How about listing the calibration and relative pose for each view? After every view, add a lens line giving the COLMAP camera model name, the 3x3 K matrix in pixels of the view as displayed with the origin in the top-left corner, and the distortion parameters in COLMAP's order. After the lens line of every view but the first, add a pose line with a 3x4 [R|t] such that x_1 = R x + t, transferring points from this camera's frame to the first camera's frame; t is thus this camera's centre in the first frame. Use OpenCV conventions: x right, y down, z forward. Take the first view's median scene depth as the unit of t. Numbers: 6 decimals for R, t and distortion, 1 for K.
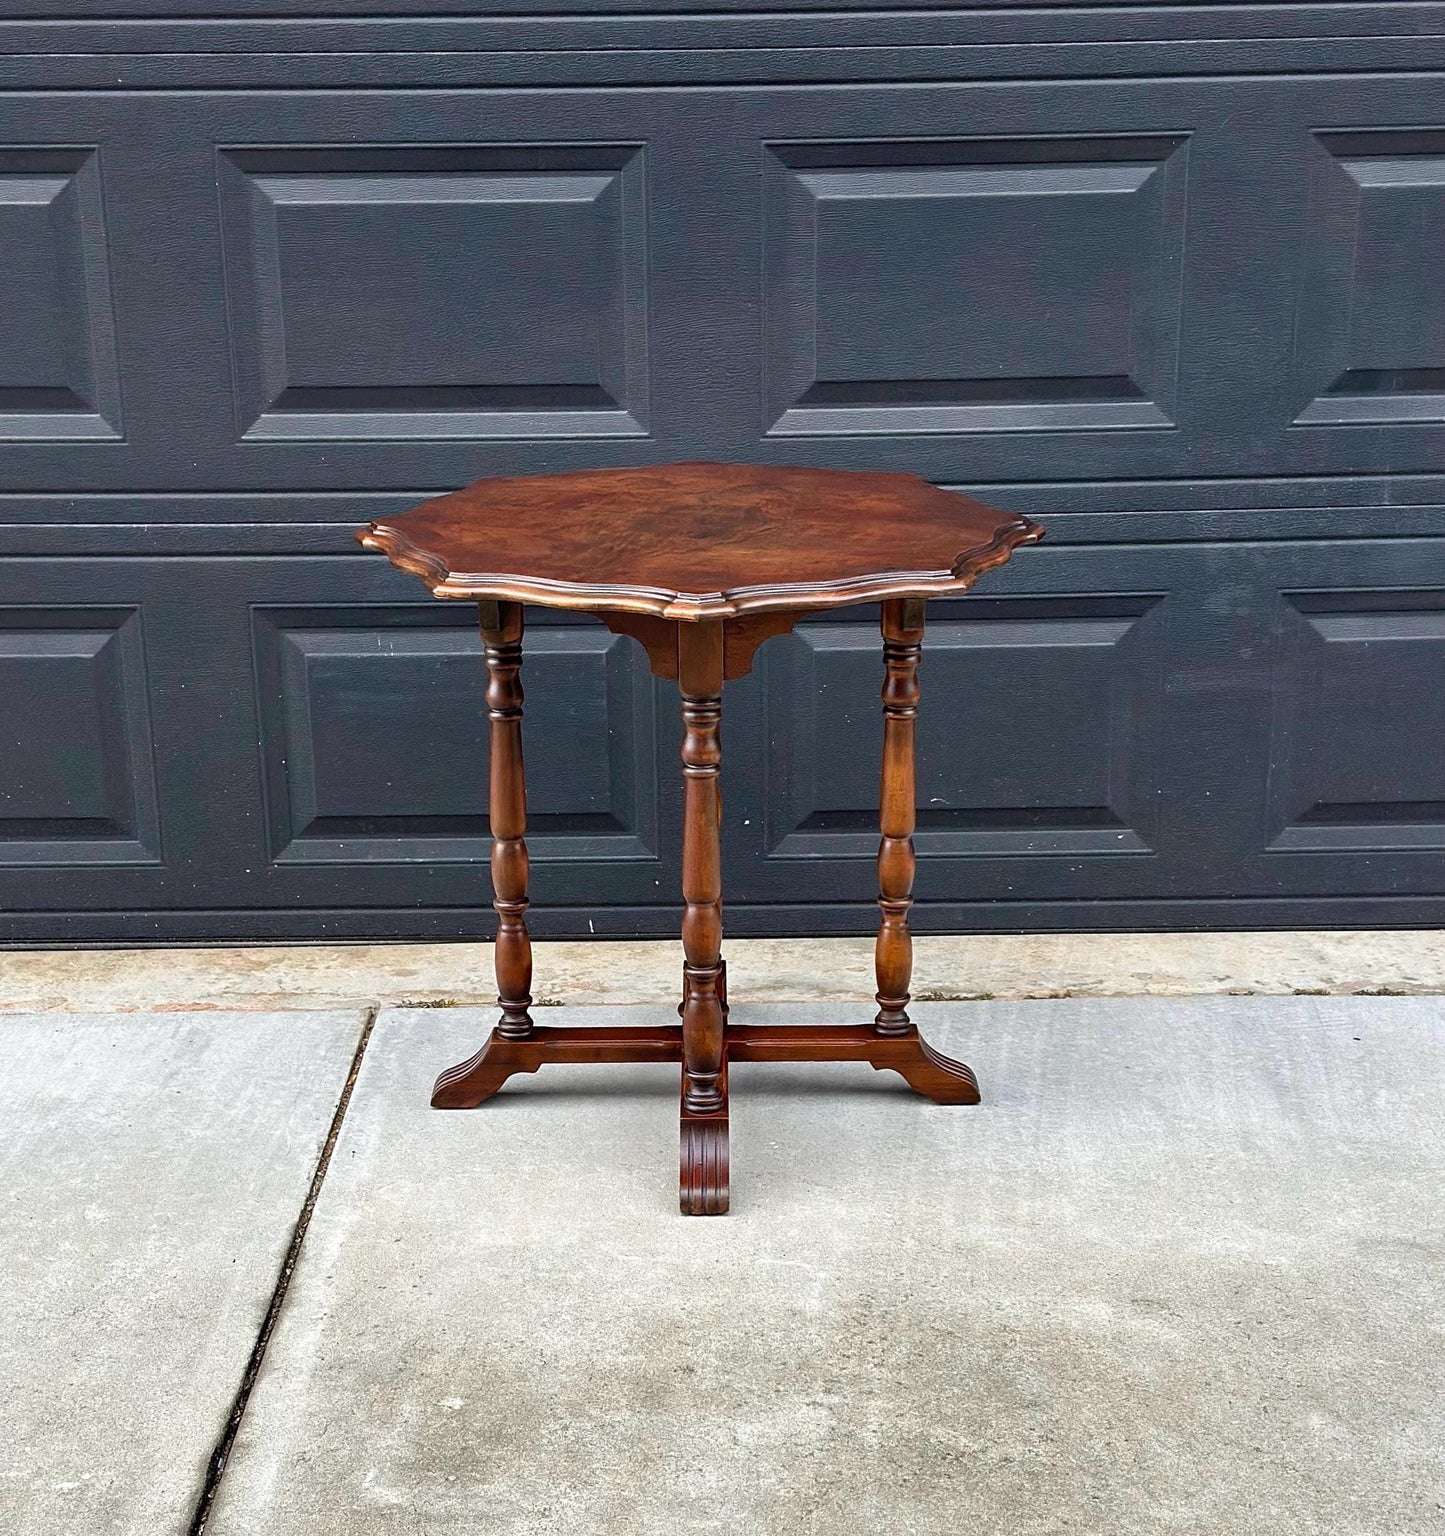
lens RADIAL K [[2769.6, 0, 693.4], [0, 2769.6, 1025.0], [0, 0, 1]] dist [0.132212, 0.000000]
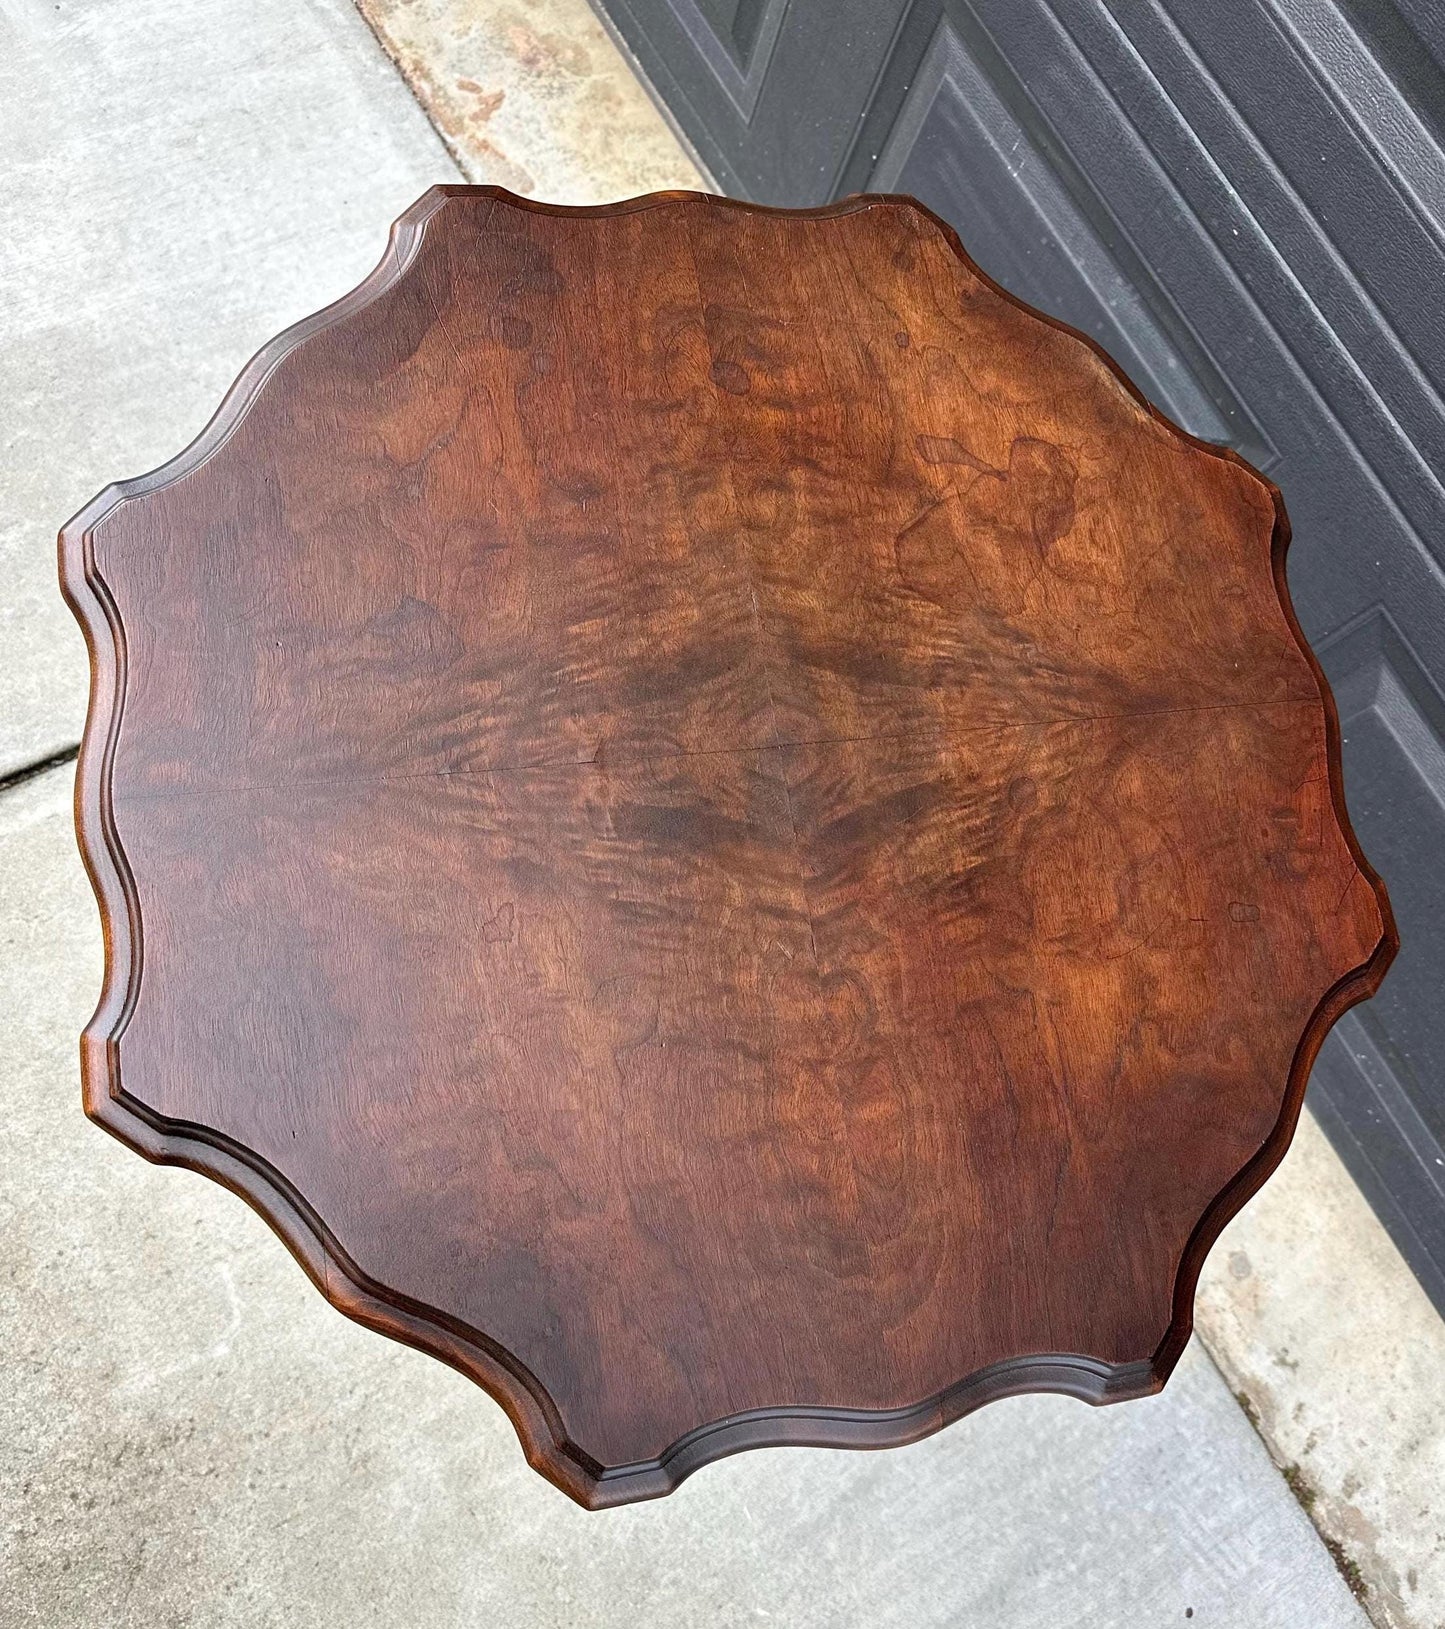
lens RADIAL K [[1386.9, 0, 732.8], [0, 1386.9, 857.5], [0, 0, 1]] dist [0.064217, -0.100971]
pose [[0.507816, 0.854885, -0.106277, 0.035256], [-0.510664, 0.398082, 0.762072, -0.311715], [0.693790, -0.332721, 0.638711, 0.737045]]
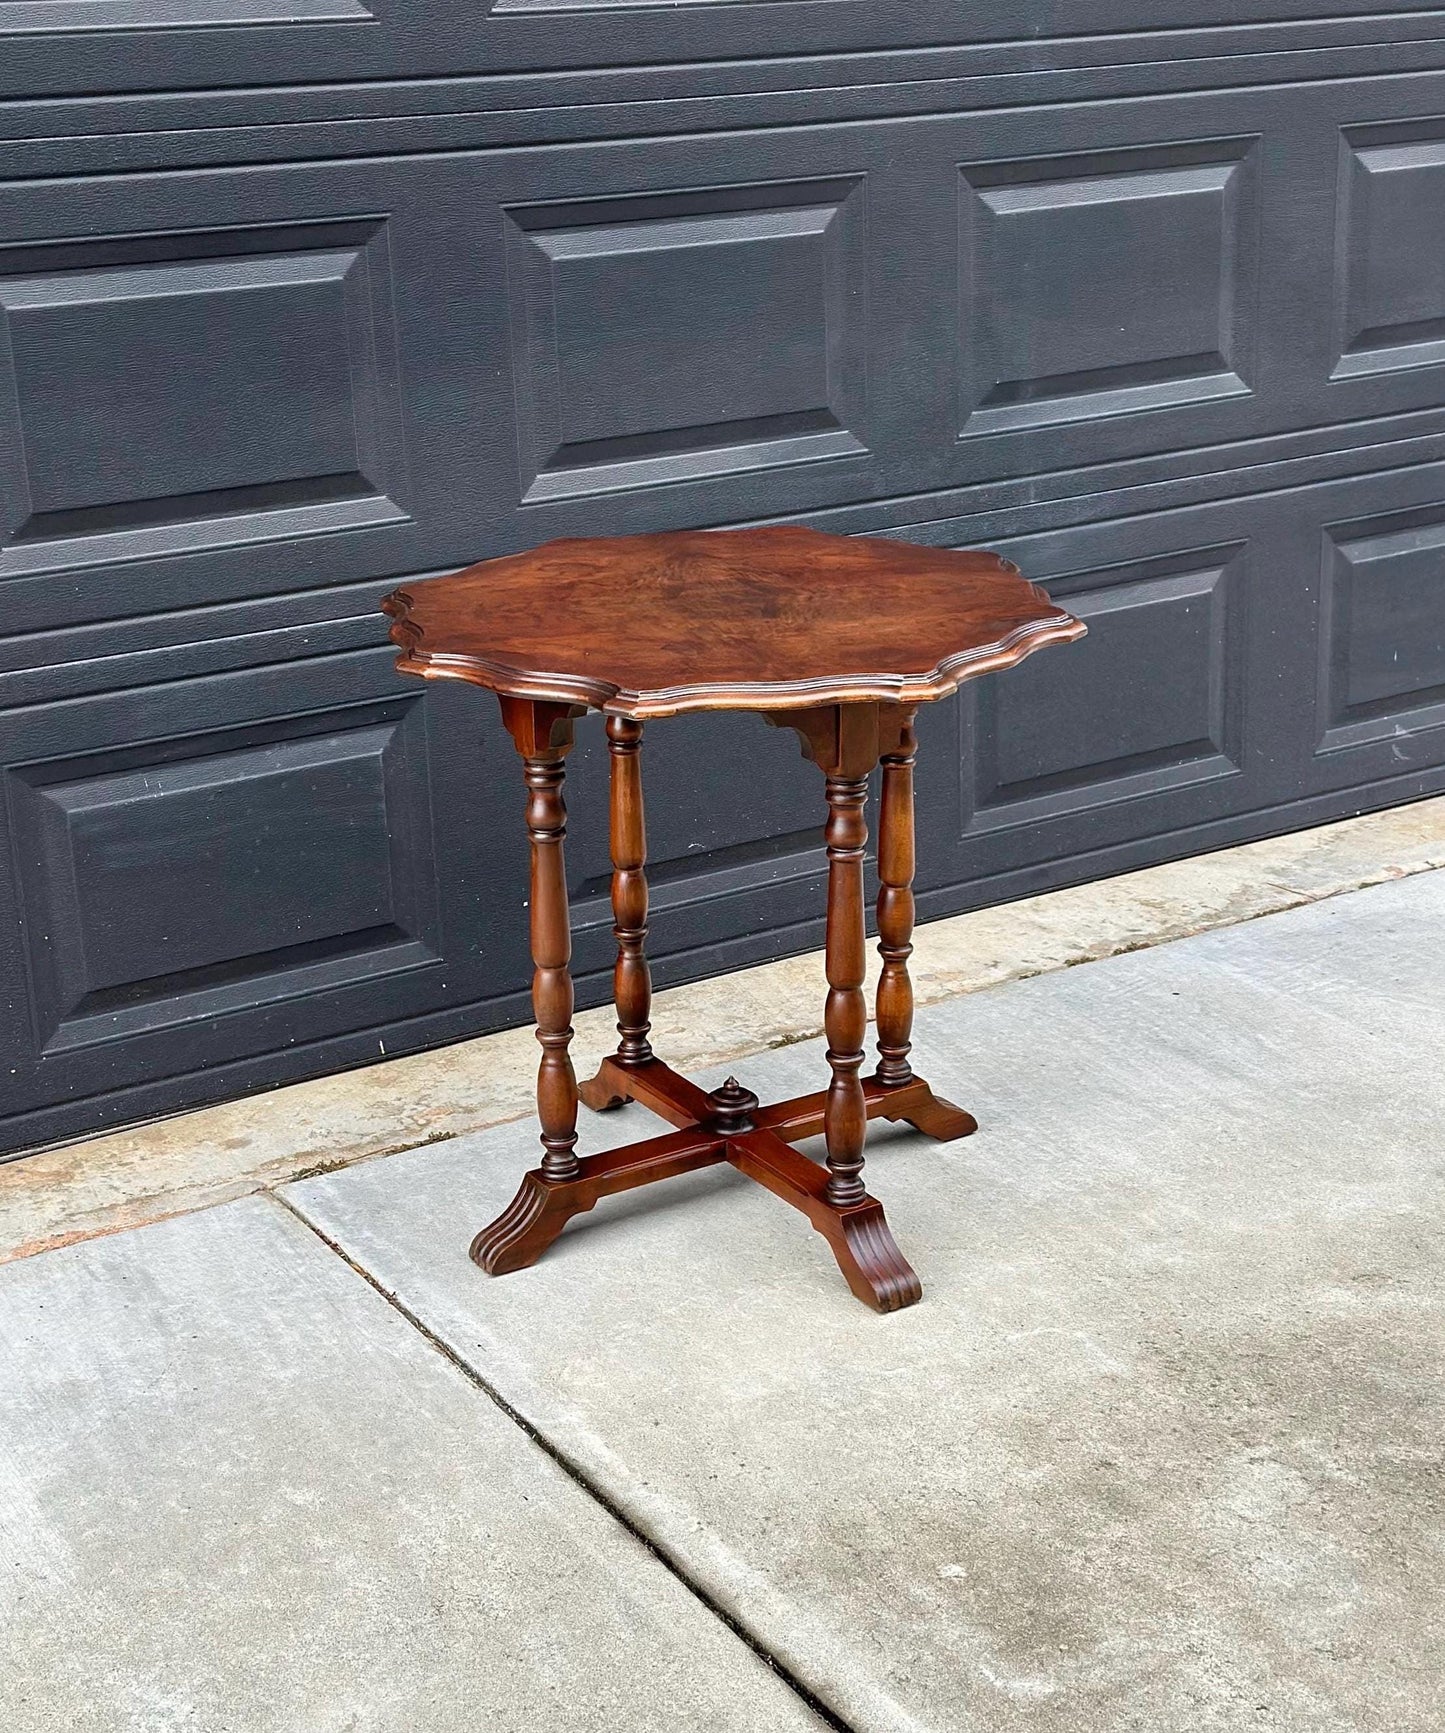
lens RADIAL K [[2742.8, 0, 696.4], [0, 2742.8, 887.2], [0, 0, 1]] dist [0.139156, 0.000000]
pose [[0.848915, -0.185965, 0.494732, -0.434480], [0.205401, 0.978557, 0.015382, -0.089382], [-0.486984, 0.088560, 0.868910, 0.170204]]
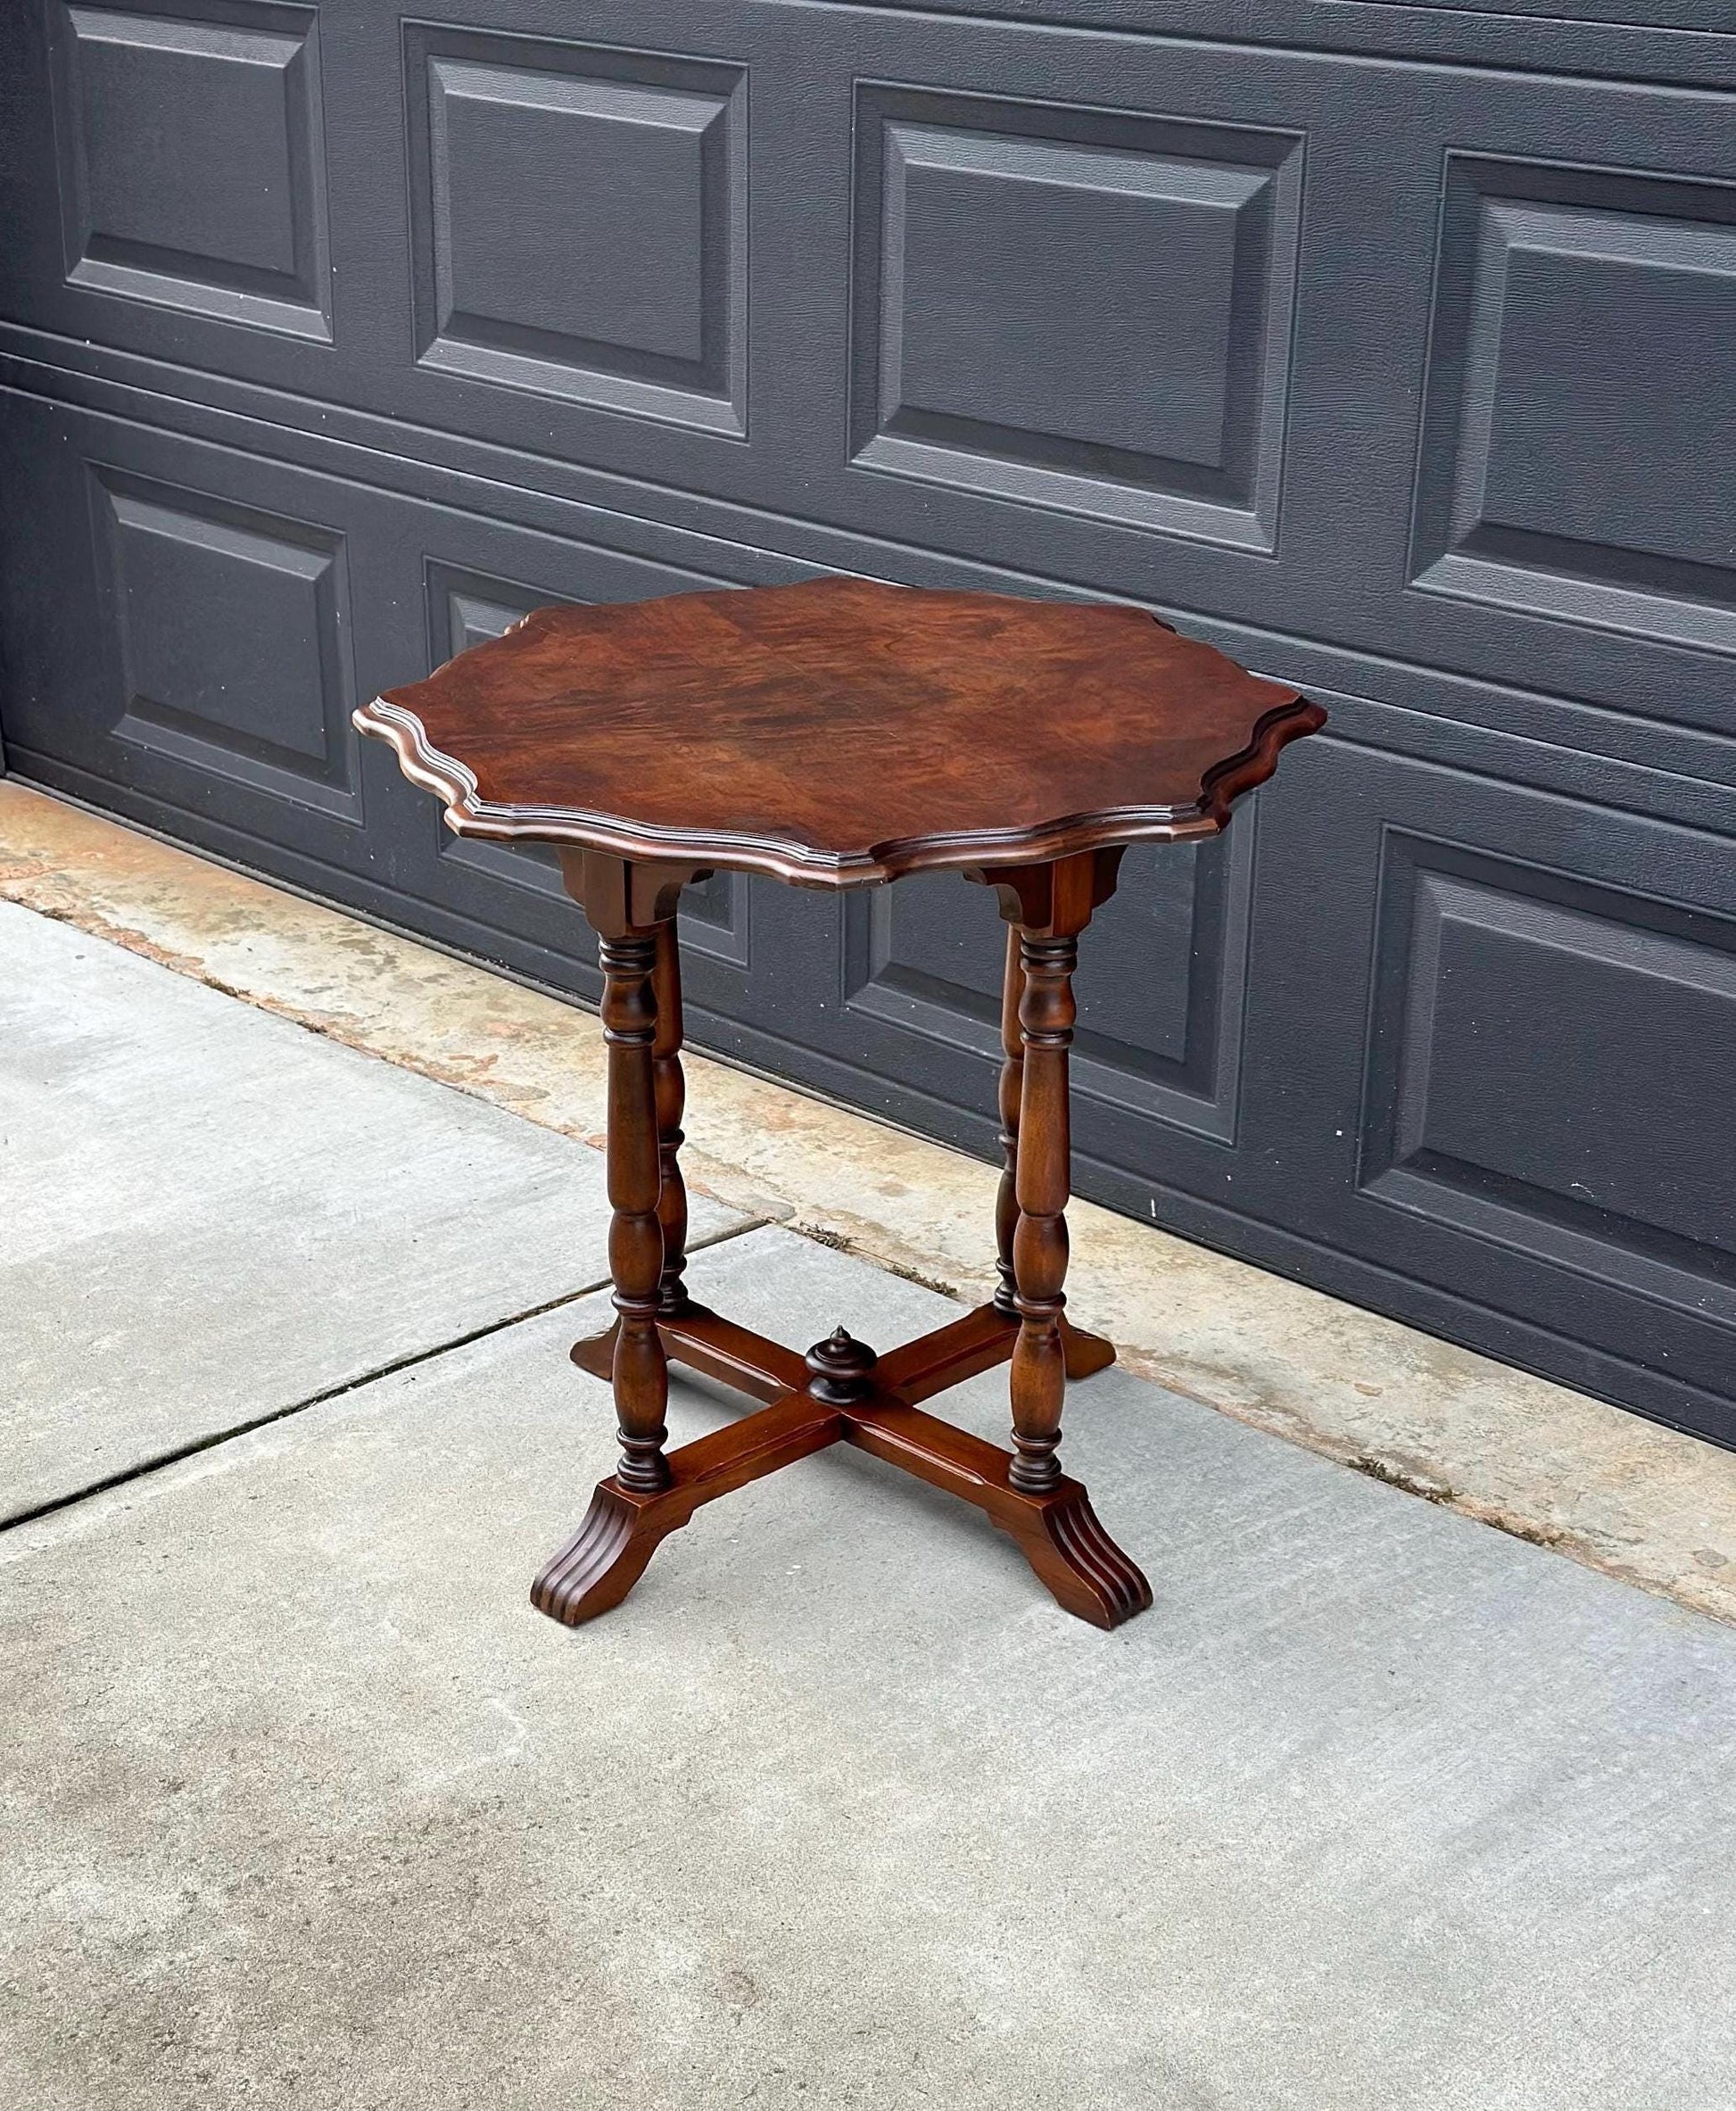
lens RADIAL K [[3484.0, 0, 830.3], [0, 3484.0, 1195.3], [0, 0, 1]] dist [0.140487, 0.000000]
pose [[0.702484, 0.304742, -0.643155, 0.537453], [-0.266352, 0.950589, 0.159489, -0.178521], [0.659979, 0.059267, 0.748942, 0.303098]]
